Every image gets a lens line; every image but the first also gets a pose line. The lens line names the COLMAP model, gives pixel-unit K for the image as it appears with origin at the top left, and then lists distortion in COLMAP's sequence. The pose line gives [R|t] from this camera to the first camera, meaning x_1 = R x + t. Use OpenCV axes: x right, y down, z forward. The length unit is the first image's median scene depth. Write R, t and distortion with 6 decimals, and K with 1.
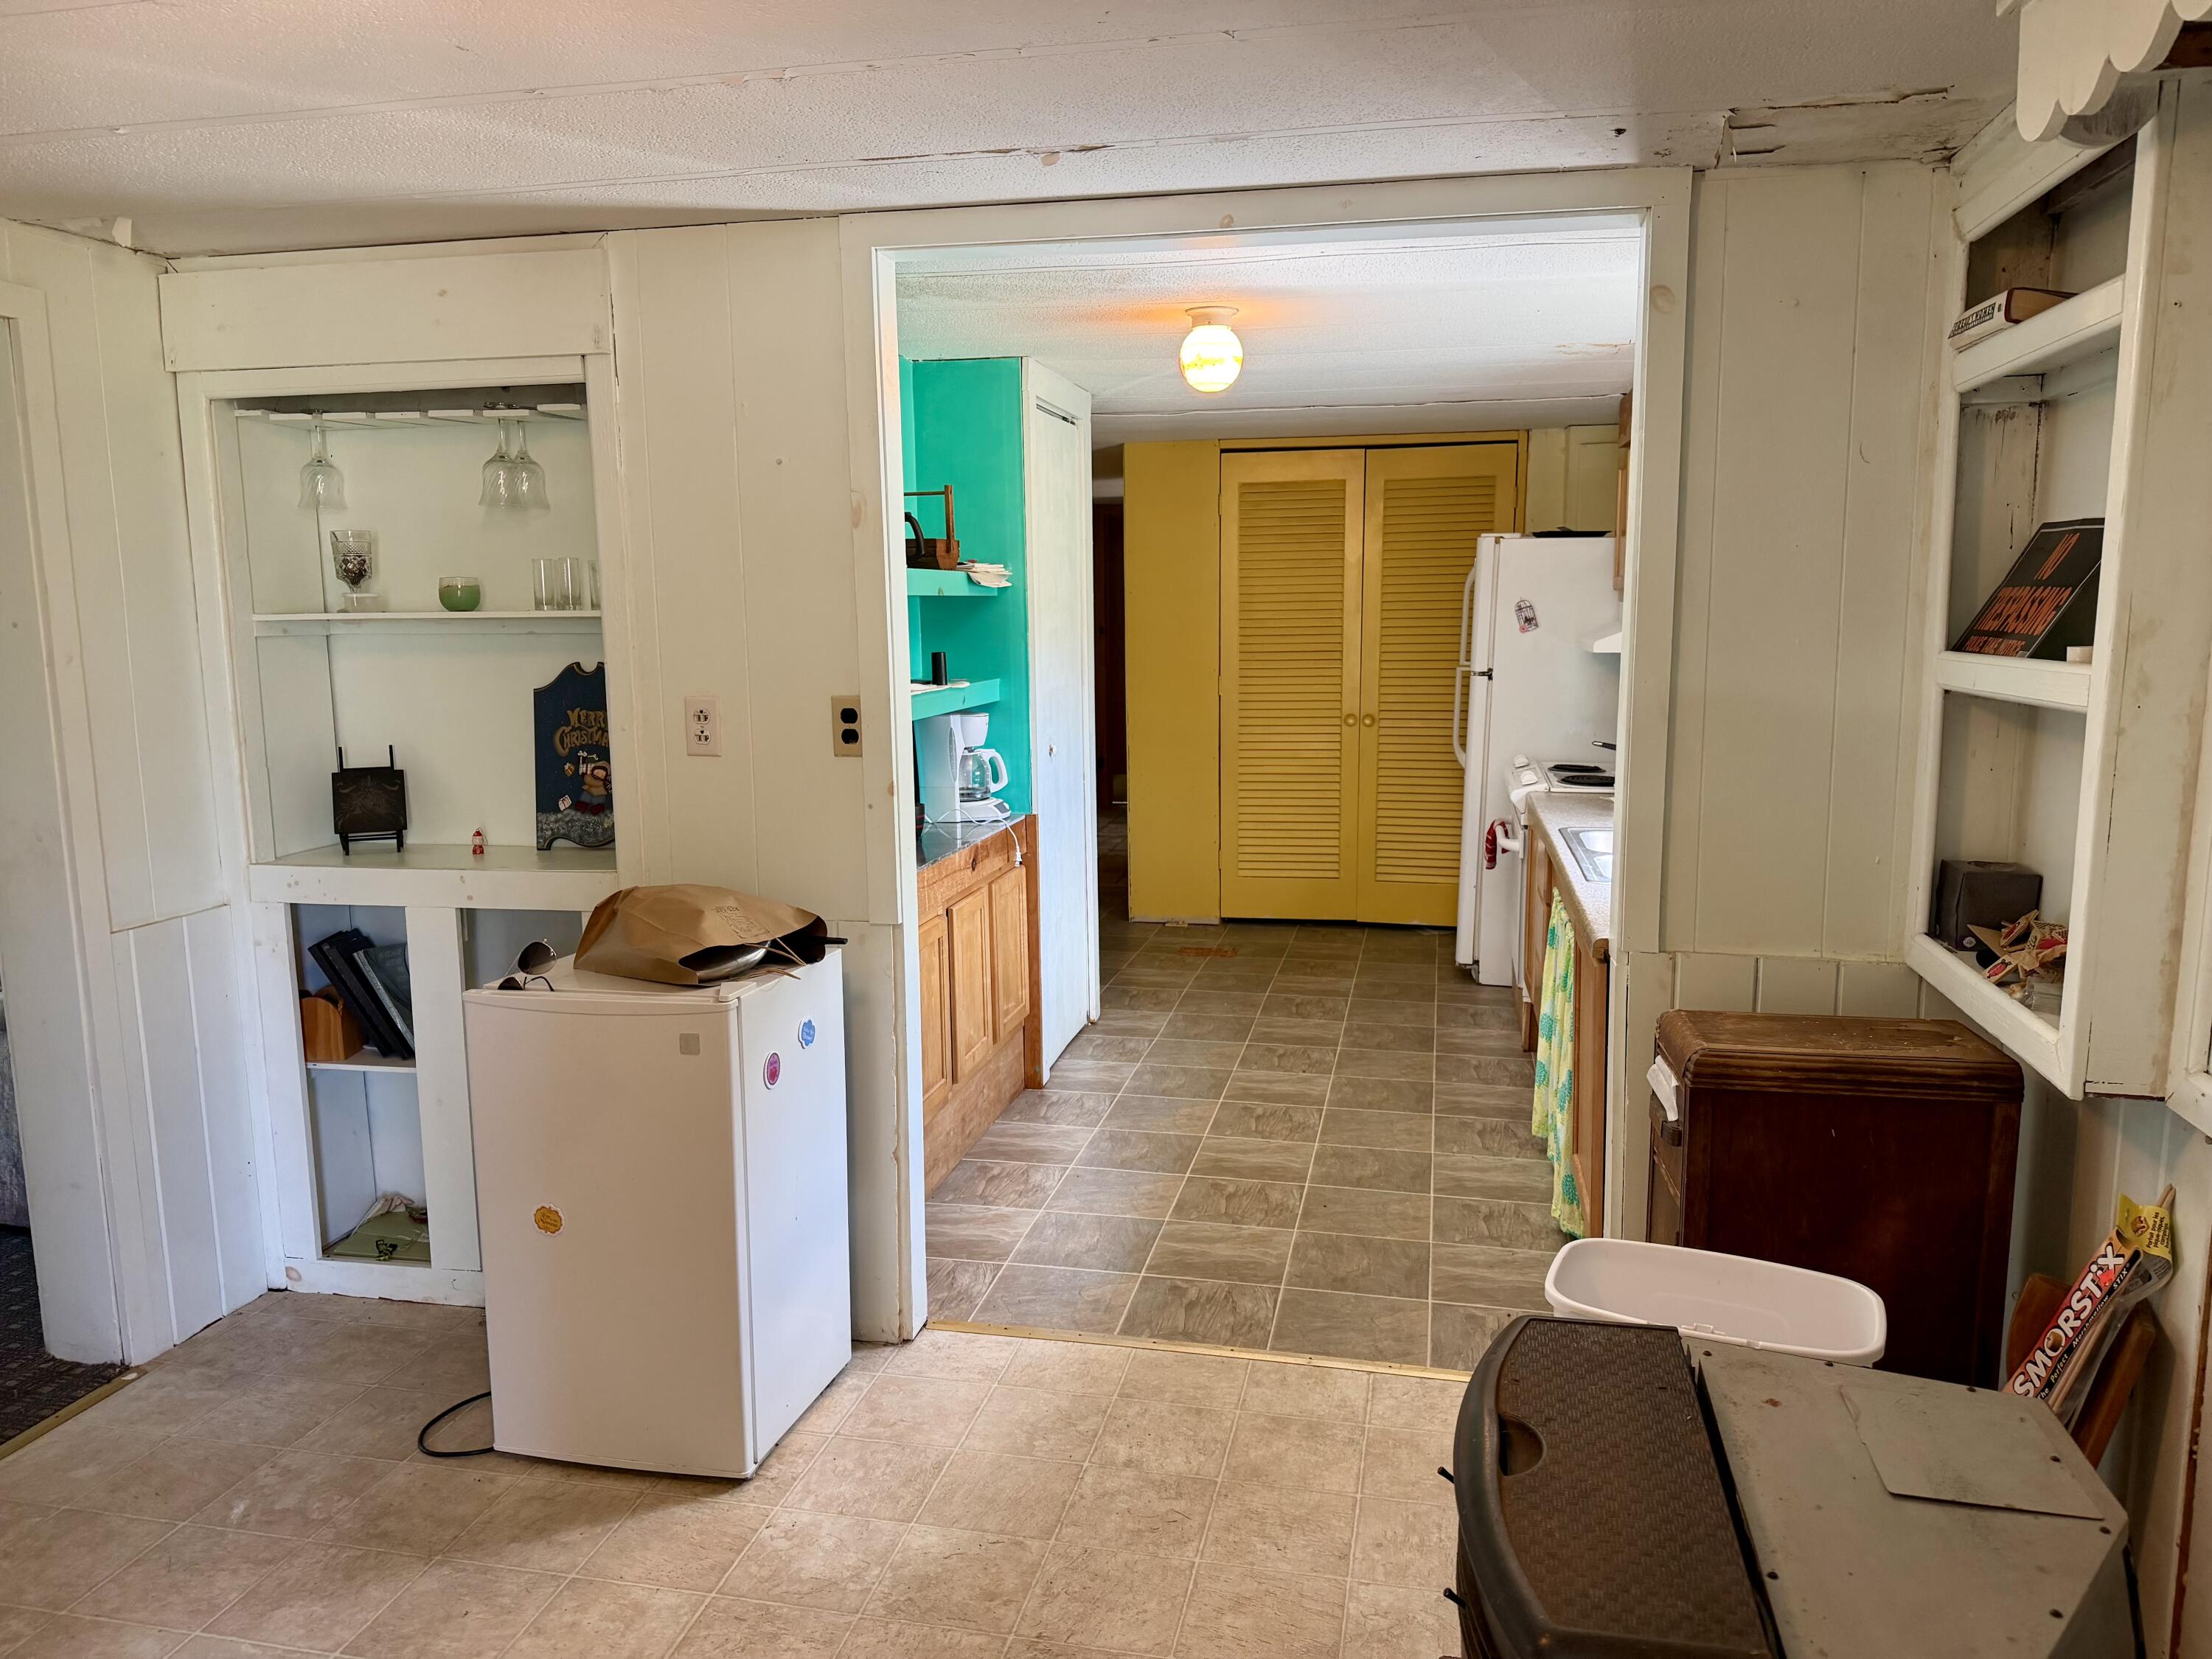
lens RADIAL K [[1576.7, 0, 1105.3], [0, 1576.7, 843.0], [0, 0, 1]] dist [0.036987, -0.014536]
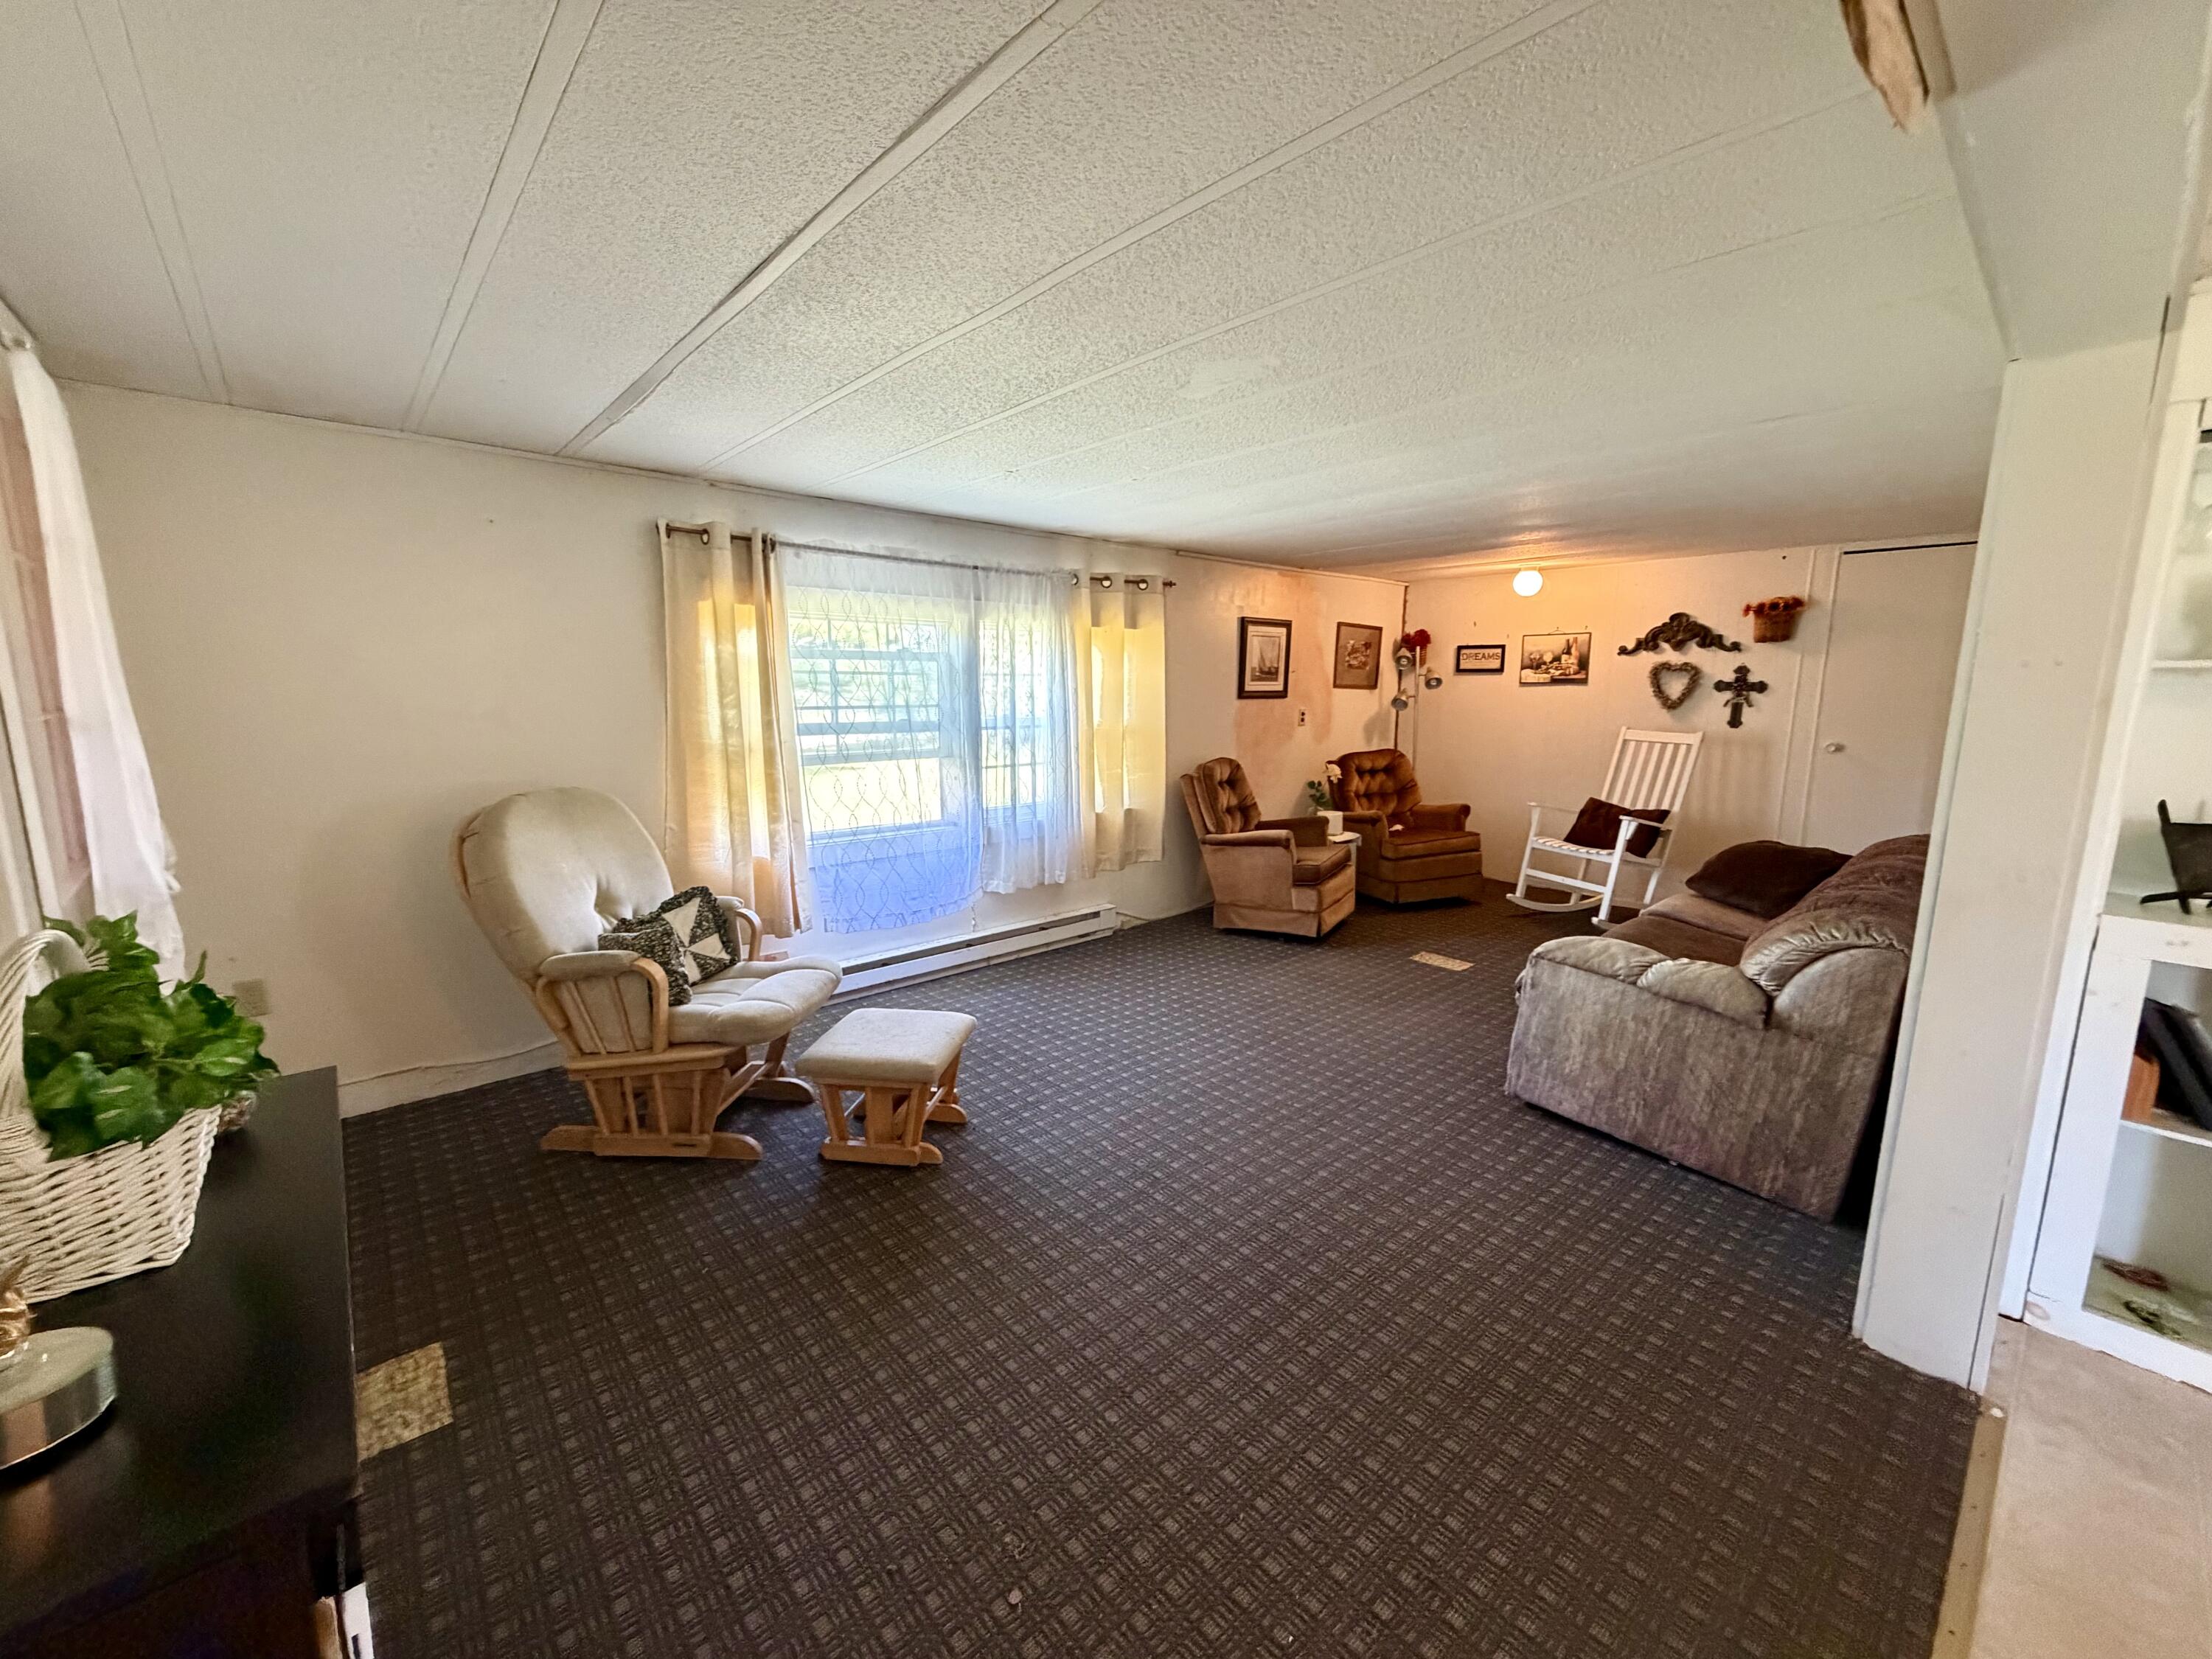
lens RADIAL K [[884.9, 0, 1105.0], [0, 884.9, 830.9], [0, 0, 1]] dist [0.005712, 0.000085]
pose [[0.808341, 0.110869, -0.578181, -0.522409], [-0.102160, 0.993623, 0.047704, -0.000751], [0.579783, 0.020506, 0.814513, 0.137844]]
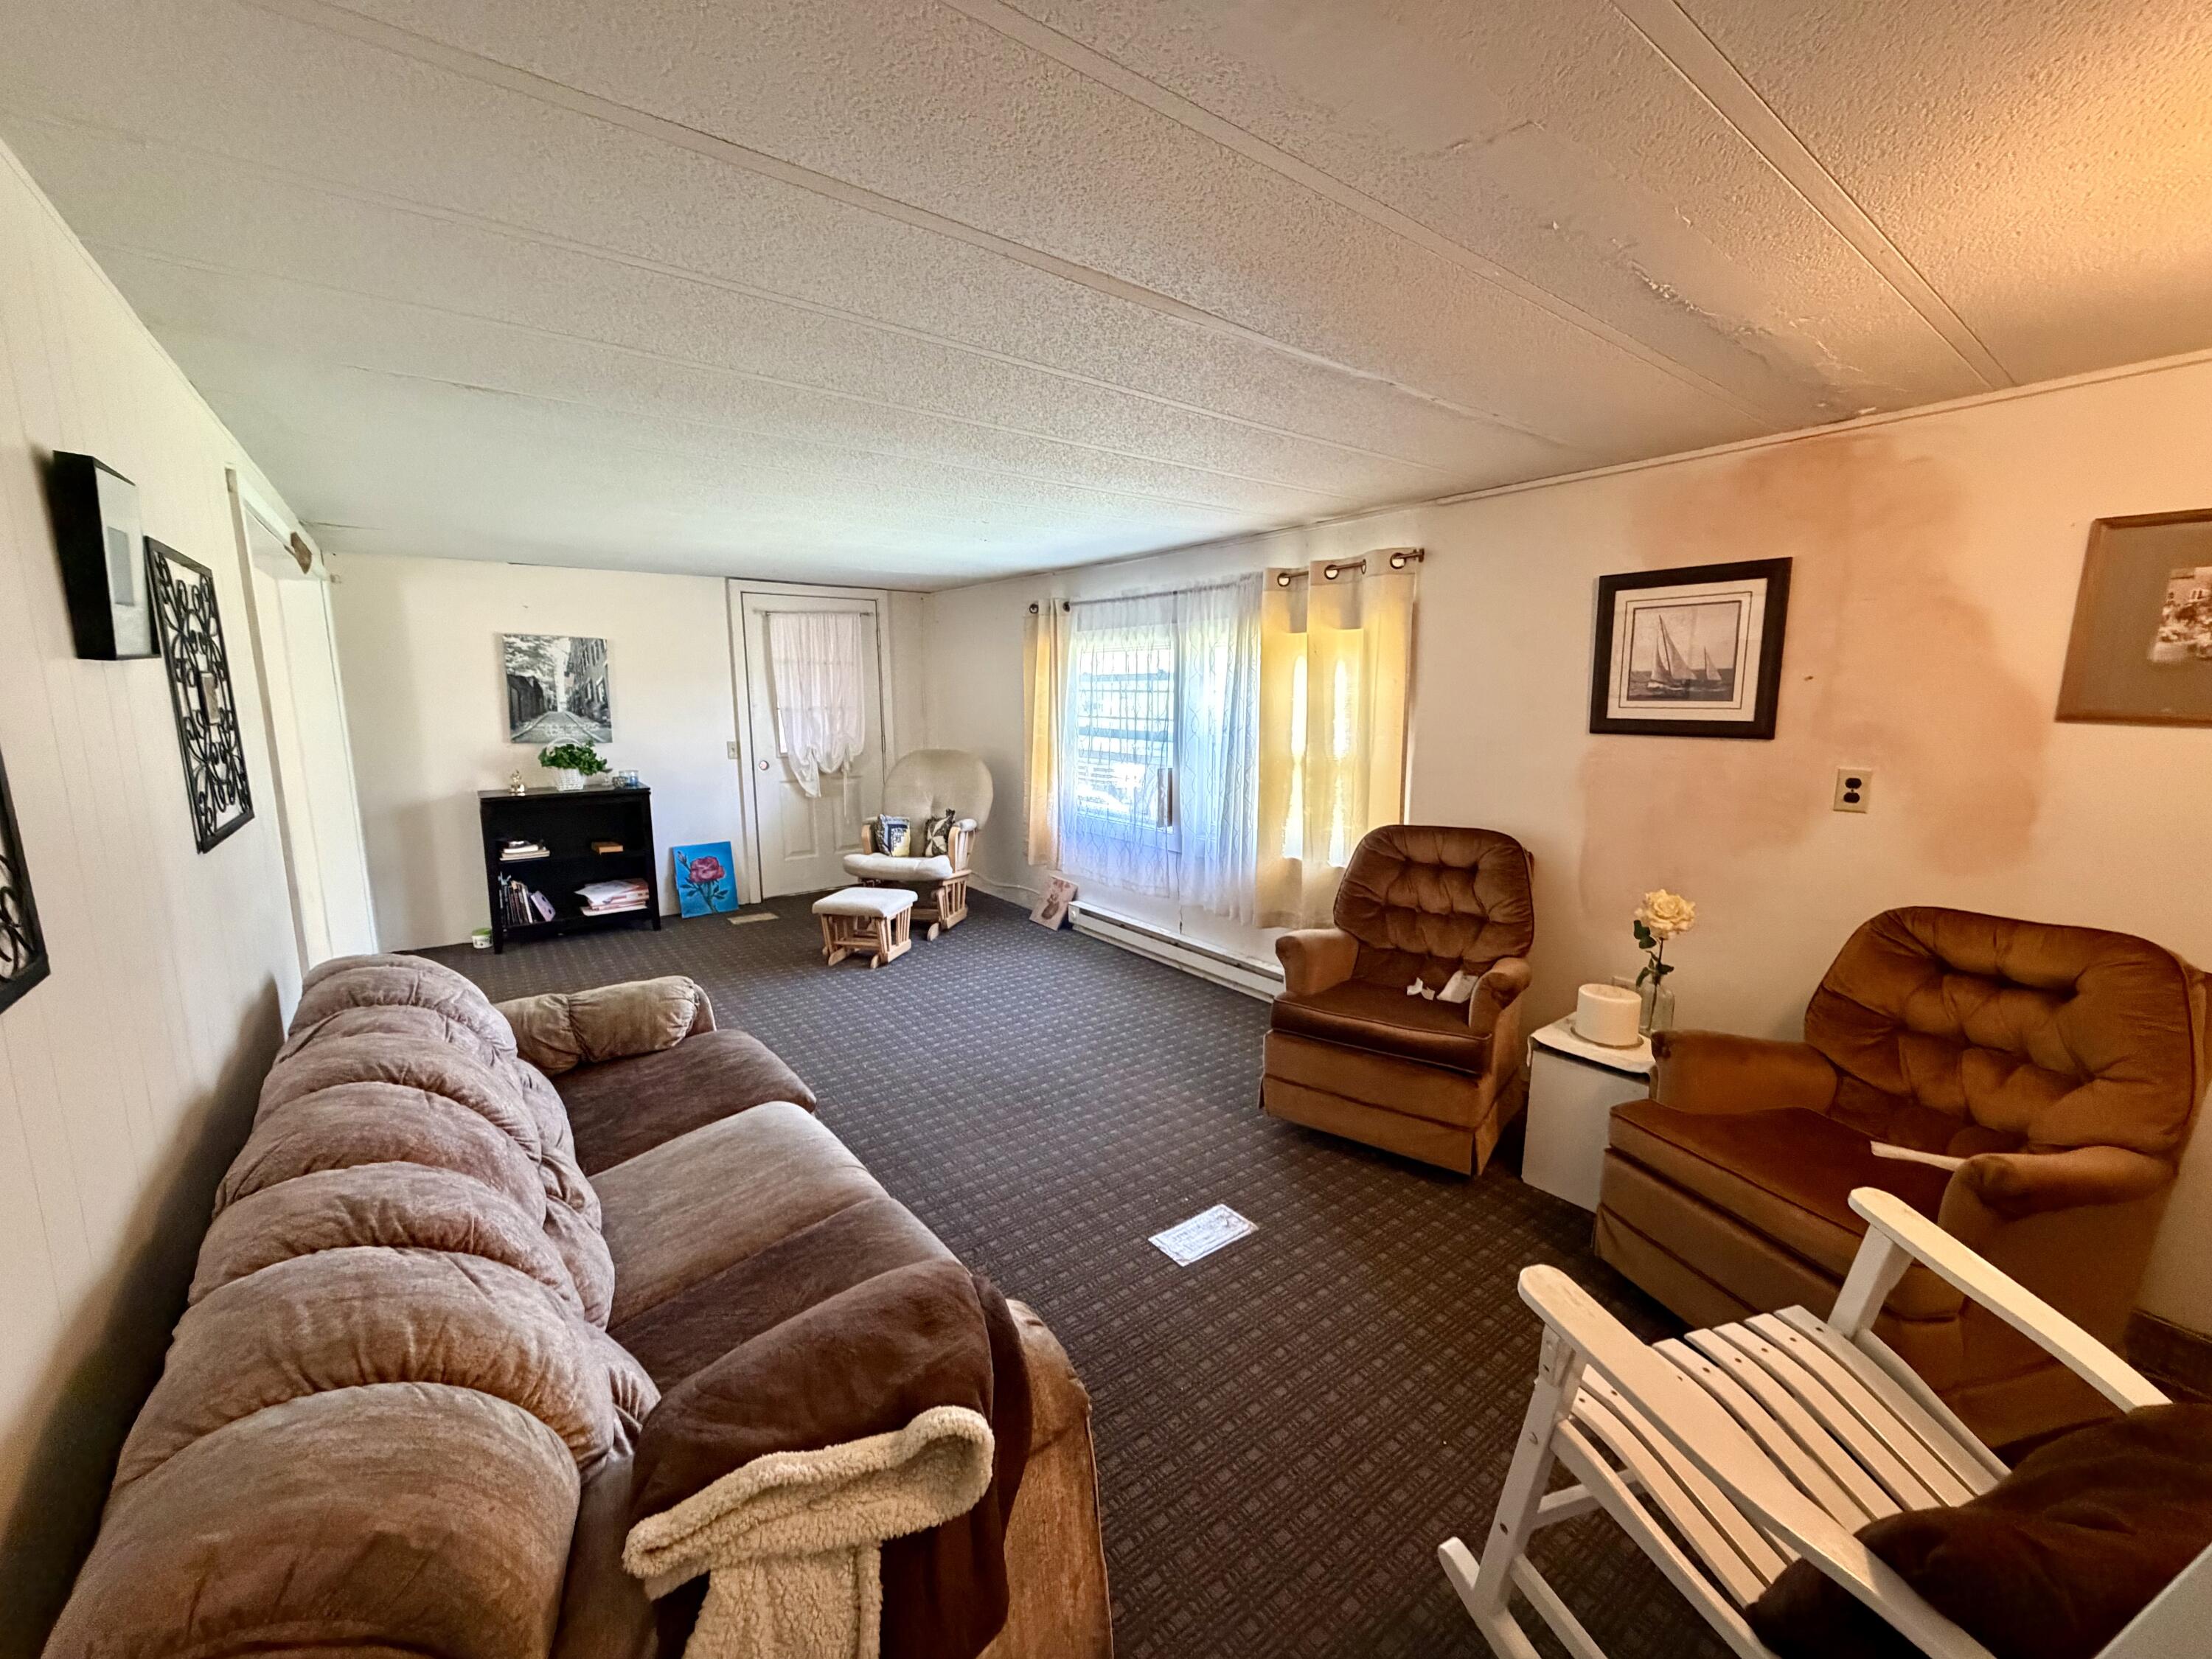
lens RADIAL K [[884.9, 0, 1091.4], [0, 884.9, 815.6], [0, 0, 1]] dist [0.005712, 0.000085]
pose [[-0.661506, 0.121040, -0.740107, -0.376668], [-0.103948, 0.962564, 0.250331, -0.204868], [0.742700, 0.242528, -0.624160, 1.361890]]
